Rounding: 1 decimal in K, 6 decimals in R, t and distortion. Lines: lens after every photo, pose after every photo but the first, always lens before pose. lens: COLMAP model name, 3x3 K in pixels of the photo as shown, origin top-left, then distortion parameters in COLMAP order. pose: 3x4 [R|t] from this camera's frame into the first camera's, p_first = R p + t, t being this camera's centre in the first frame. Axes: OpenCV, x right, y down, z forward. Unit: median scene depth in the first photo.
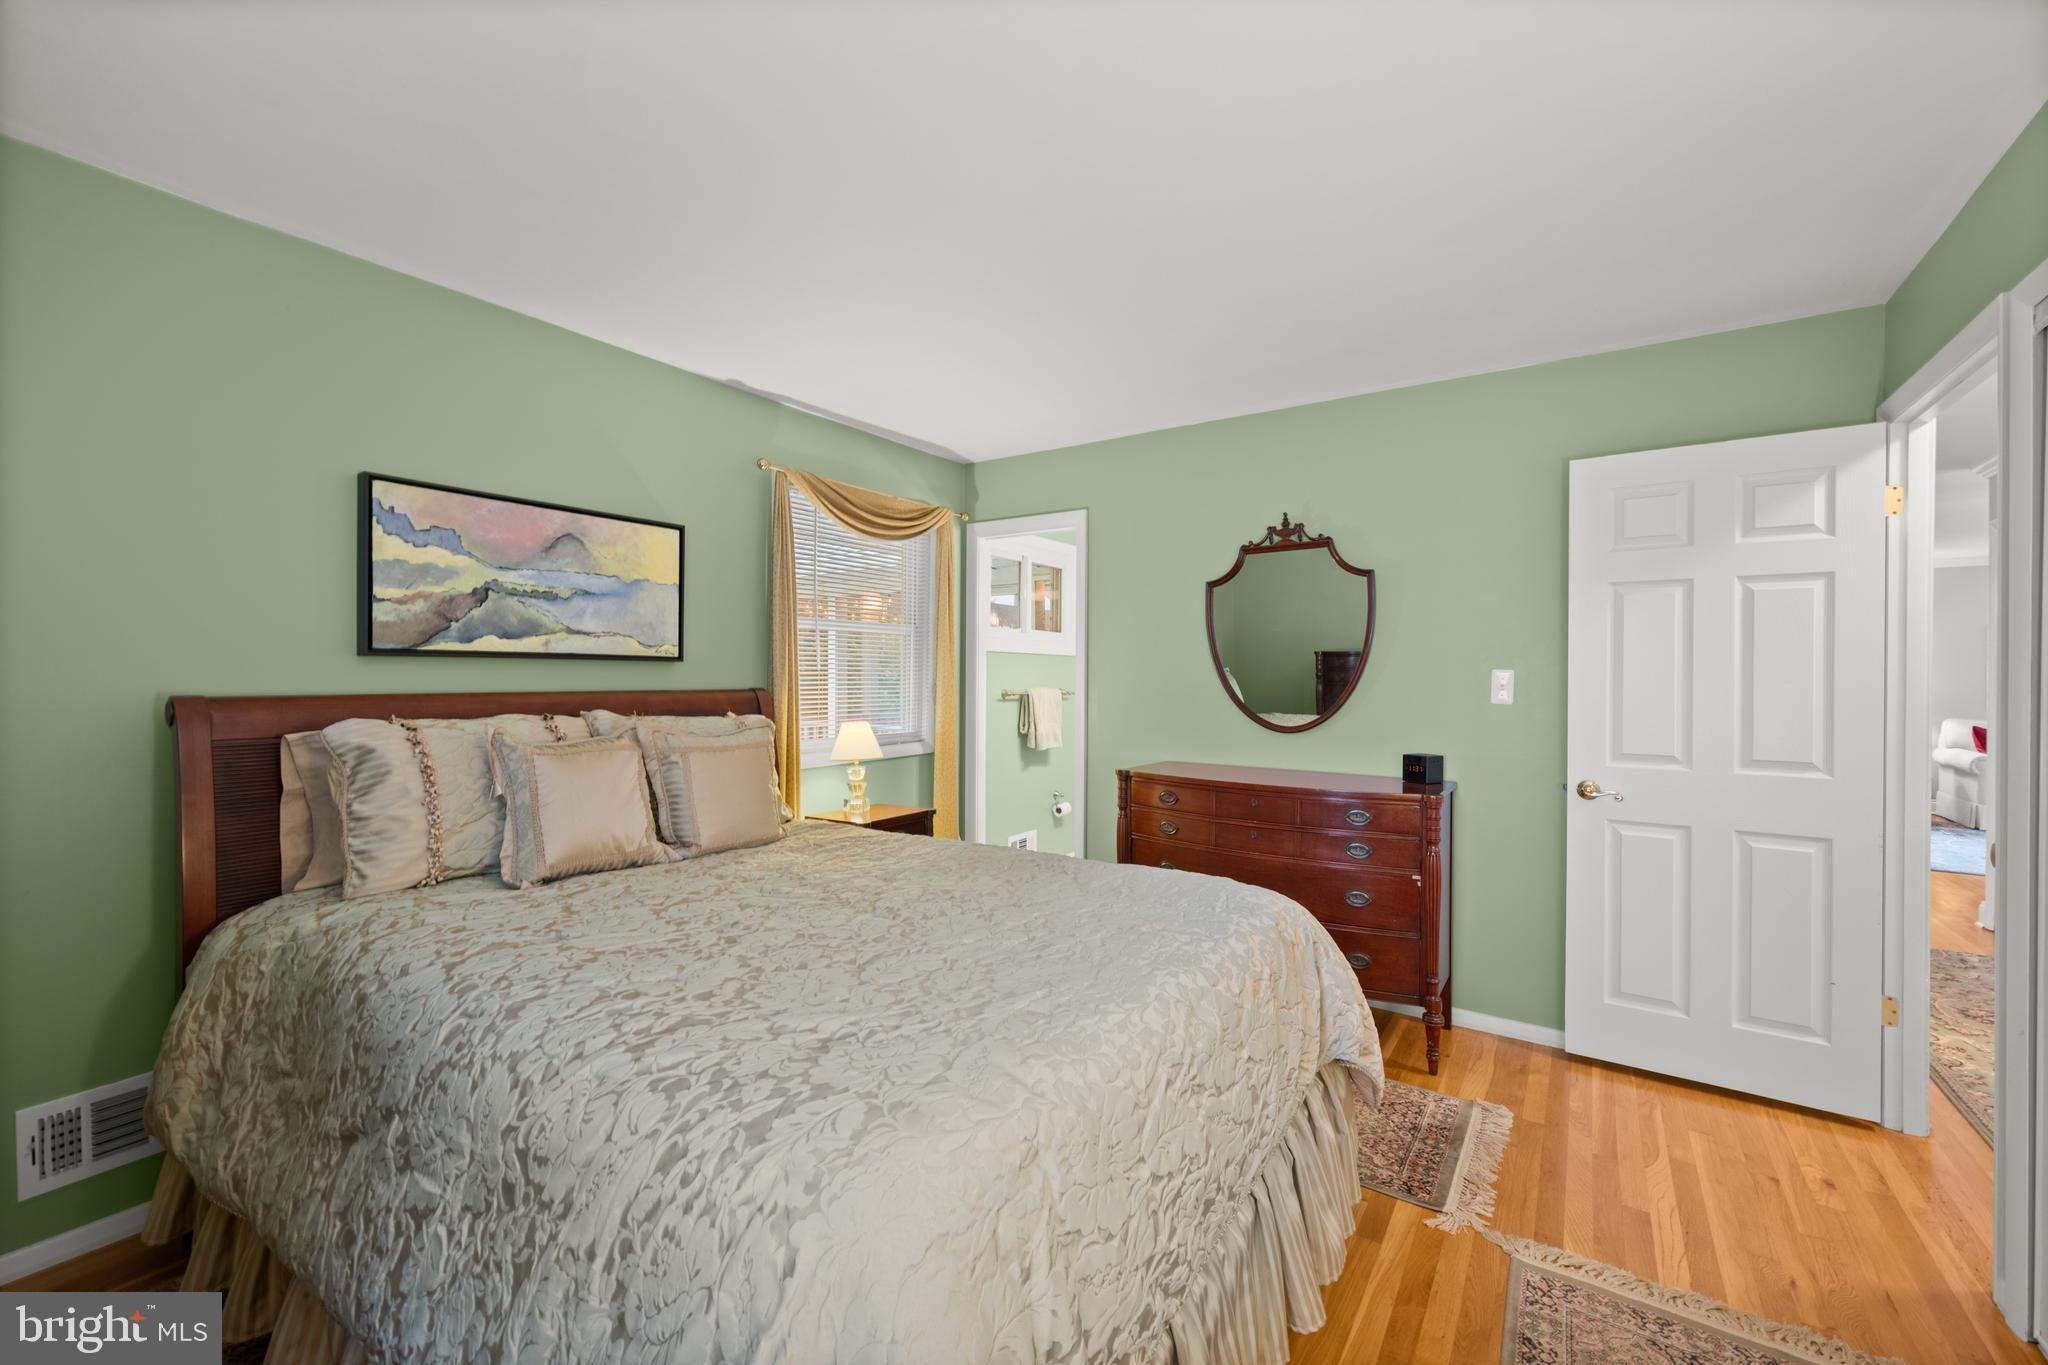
lens RADIAL K [[824.6, 0, 1034.4], [0, 824.6, 674.9], [0, 0, 1]] dist [-0.002234, -0.000518]
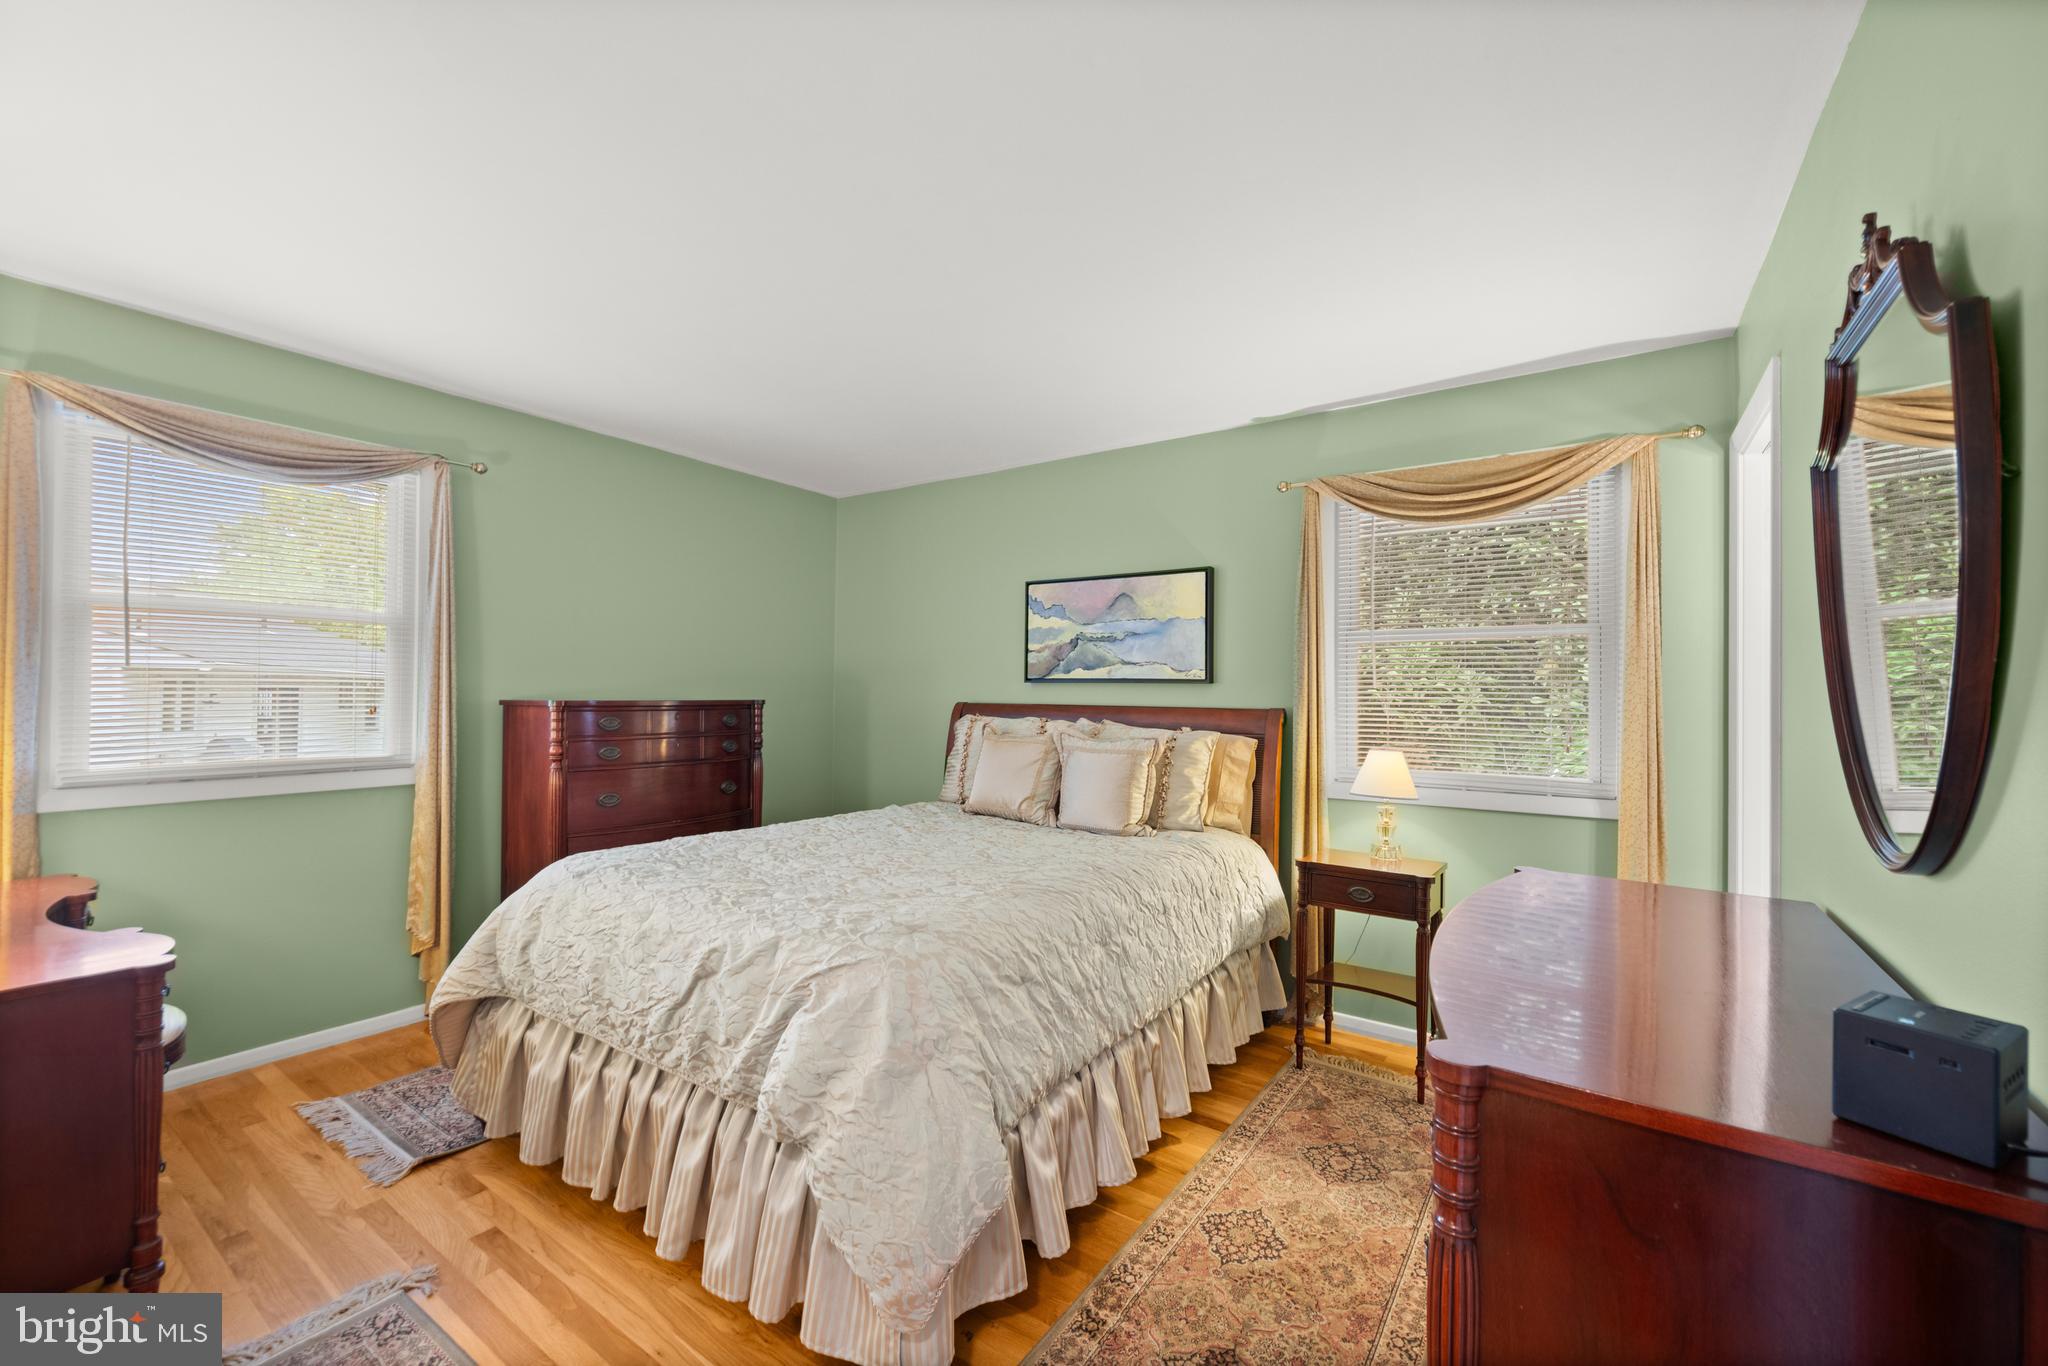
lens RADIAL K [[824.6, 0, 1023.8], [0, 824.6, 694.4], [0, 0, 1]] dist [-0.002234, -0.000518]
pose [[-0.023365, -0.003895, -0.999719, 0.846943], [-0.012219, 0.999919, -0.003610, 0.007863], [0.999652, 0.012131, -0.023410, 0.873882]]
